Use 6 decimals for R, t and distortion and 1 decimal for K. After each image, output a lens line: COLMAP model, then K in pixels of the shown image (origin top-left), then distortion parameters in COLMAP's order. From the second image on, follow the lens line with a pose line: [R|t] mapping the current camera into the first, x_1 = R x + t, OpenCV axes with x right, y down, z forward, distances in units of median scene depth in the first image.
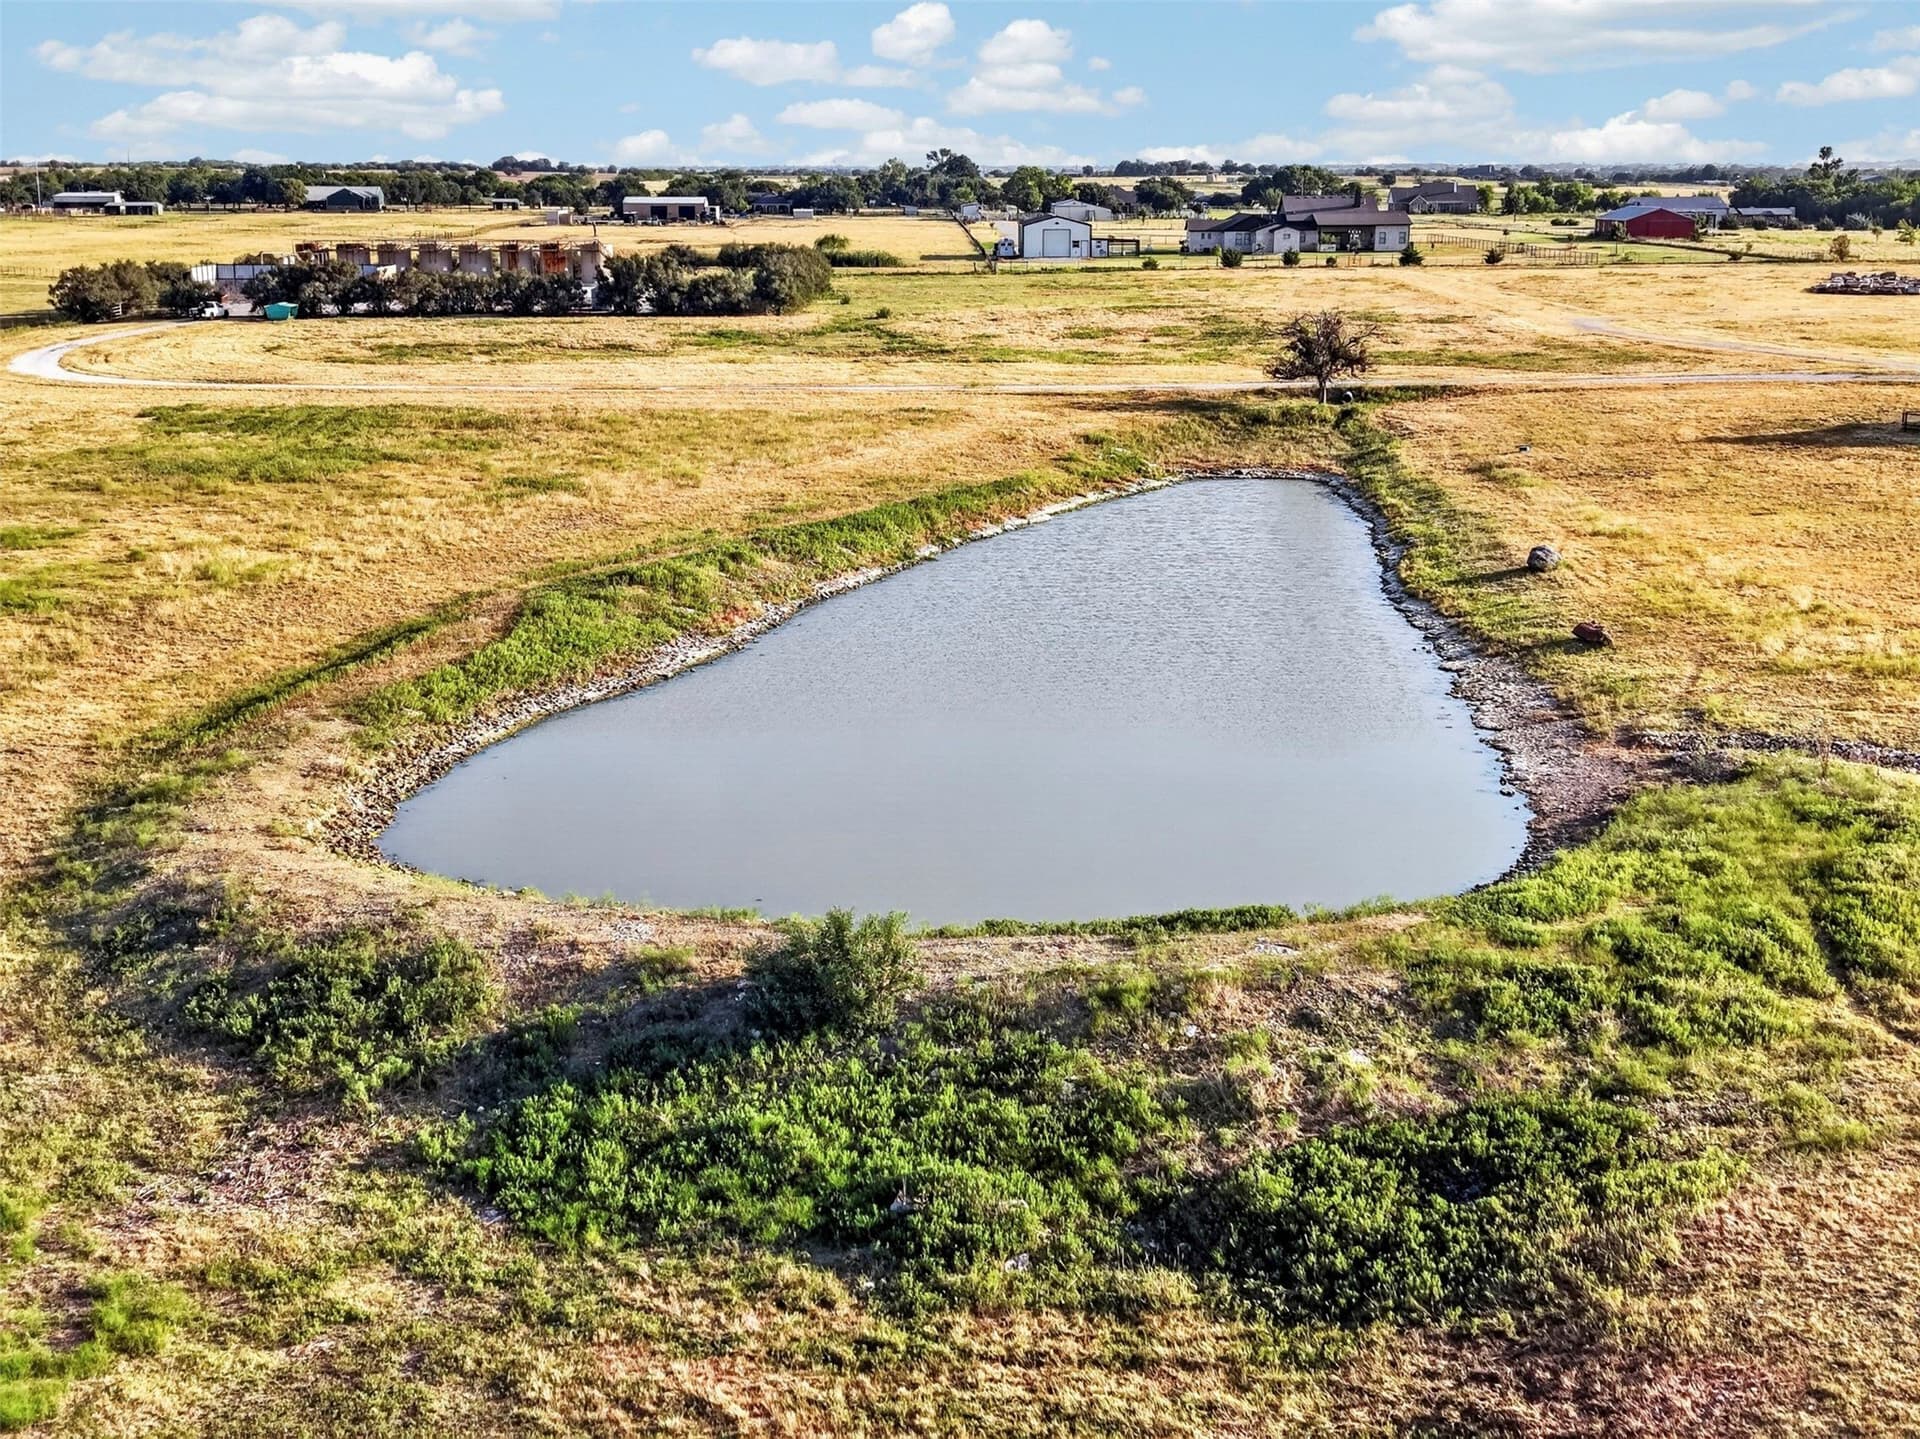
lens RADIAL K [[2614.6, 0, 960.0], [0, 2614.6, 719.5], [0, 0, 1]] dist [0.183910, -0.619931]
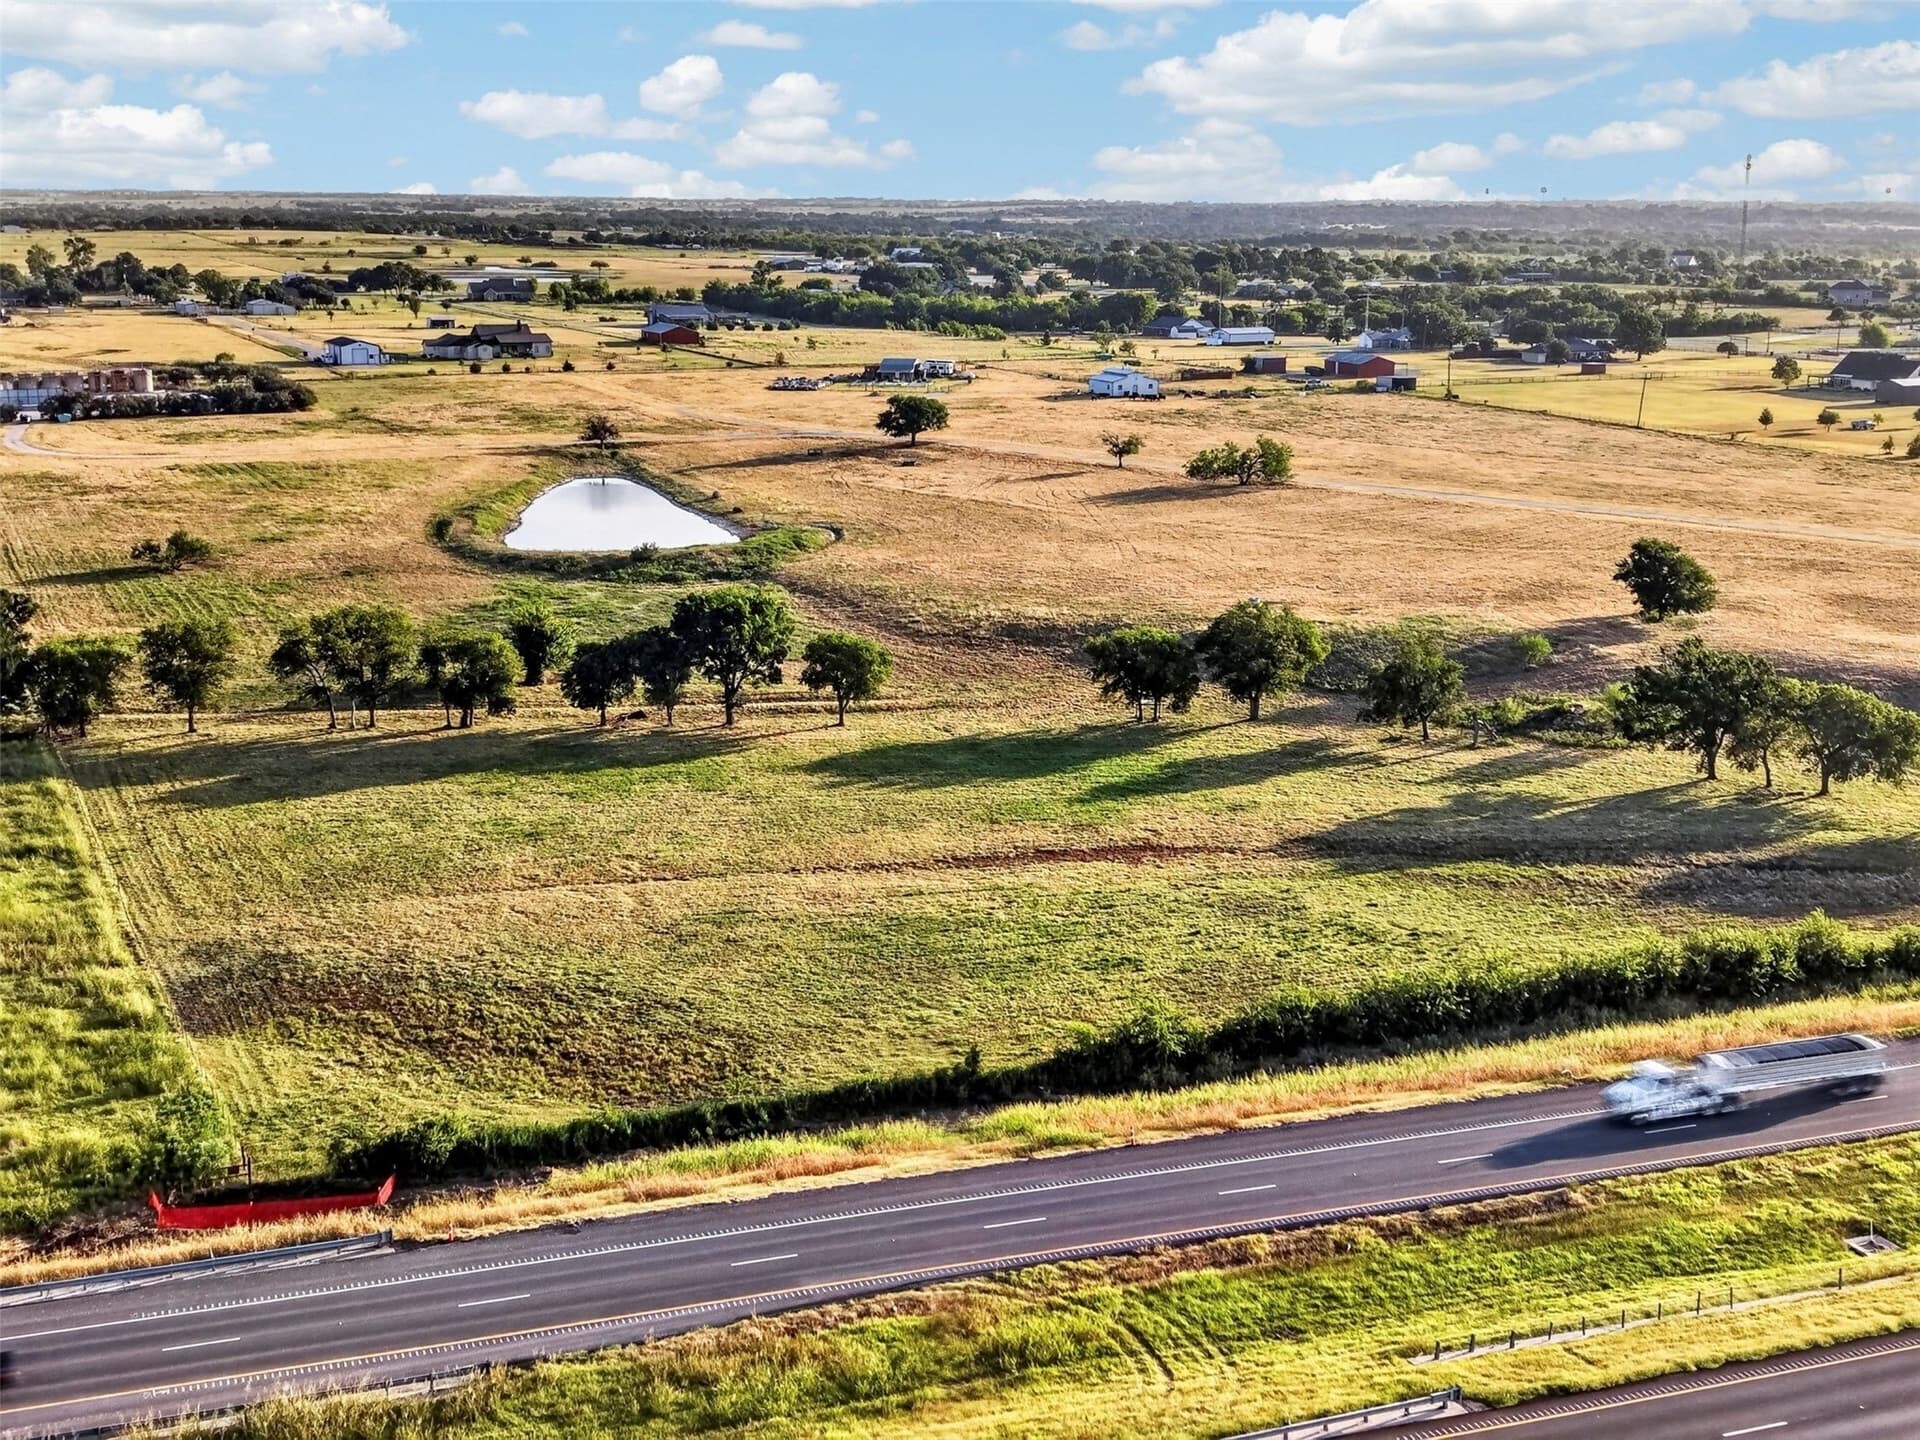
lens RADIAL K [[2614.6, 0, 960.0], [0, 2614.6, 720.0], [0, 0, 1]] dist [0.183910, -0.619931]
pose [[0.925312, -0.070666, 0.372563, -0.468746], [0.073068, 0.997297, 0.007687, 0.137461], [-0.372100, 0.020109, 0.927975, -1.384515]]
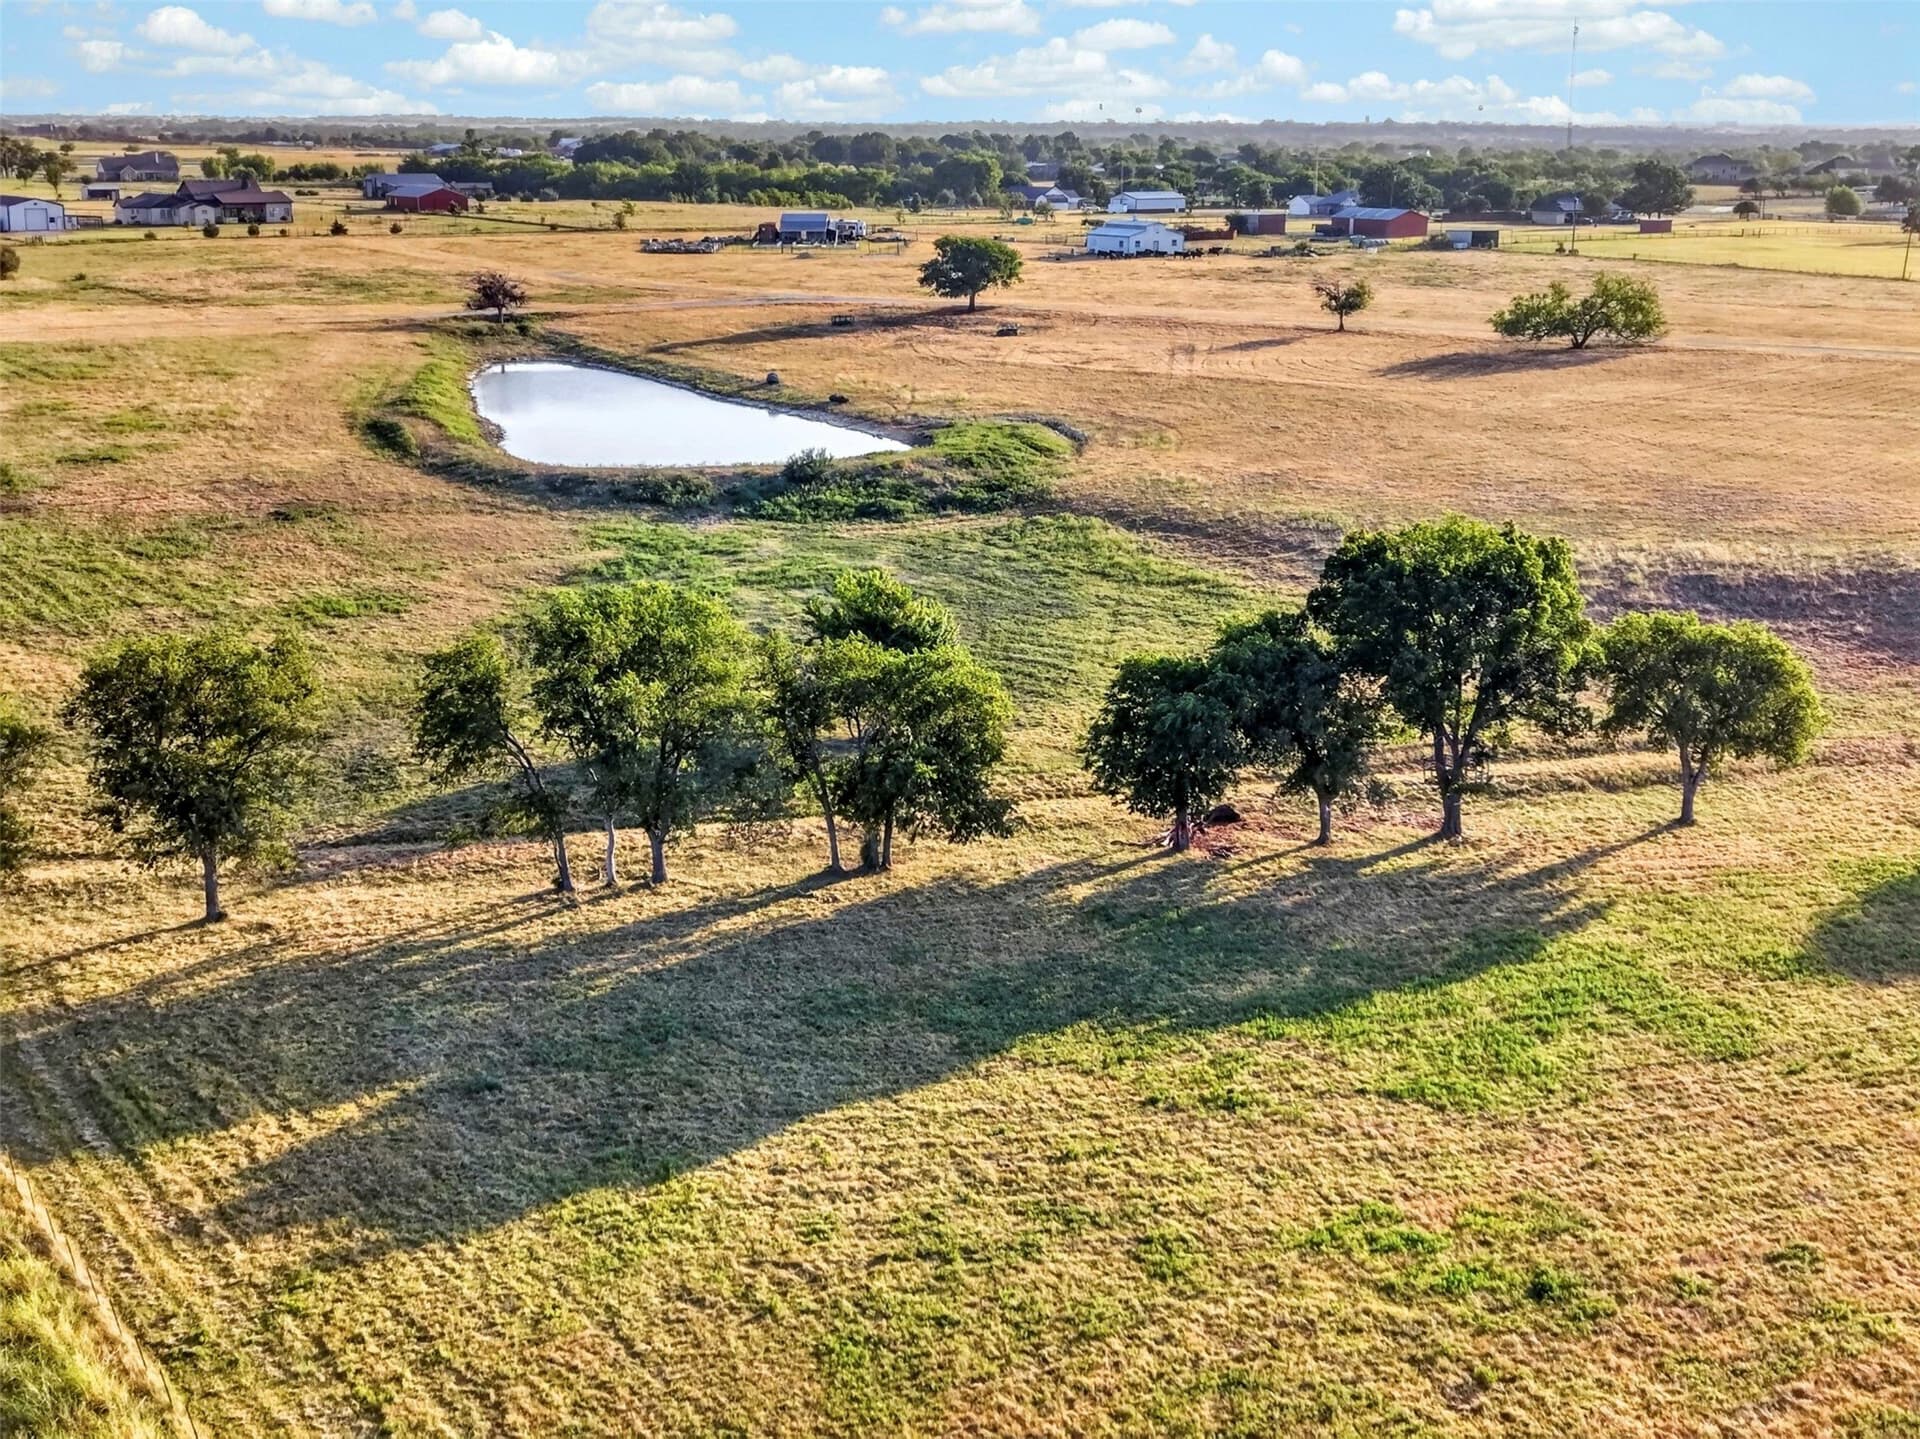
lens RADIAL K [[2614.6, 0, 960.0], [0, 2614.6, 719.5], [0, 0, 1]] dist [0.183910, -0.619931]
pose [[0.850018, -0.112941, 0.514503, -0.471308], [0.103491, 0.993514, 0.047111, 0.079256], [-0.516487, 0.013202, 0.856193, -0.572126]]
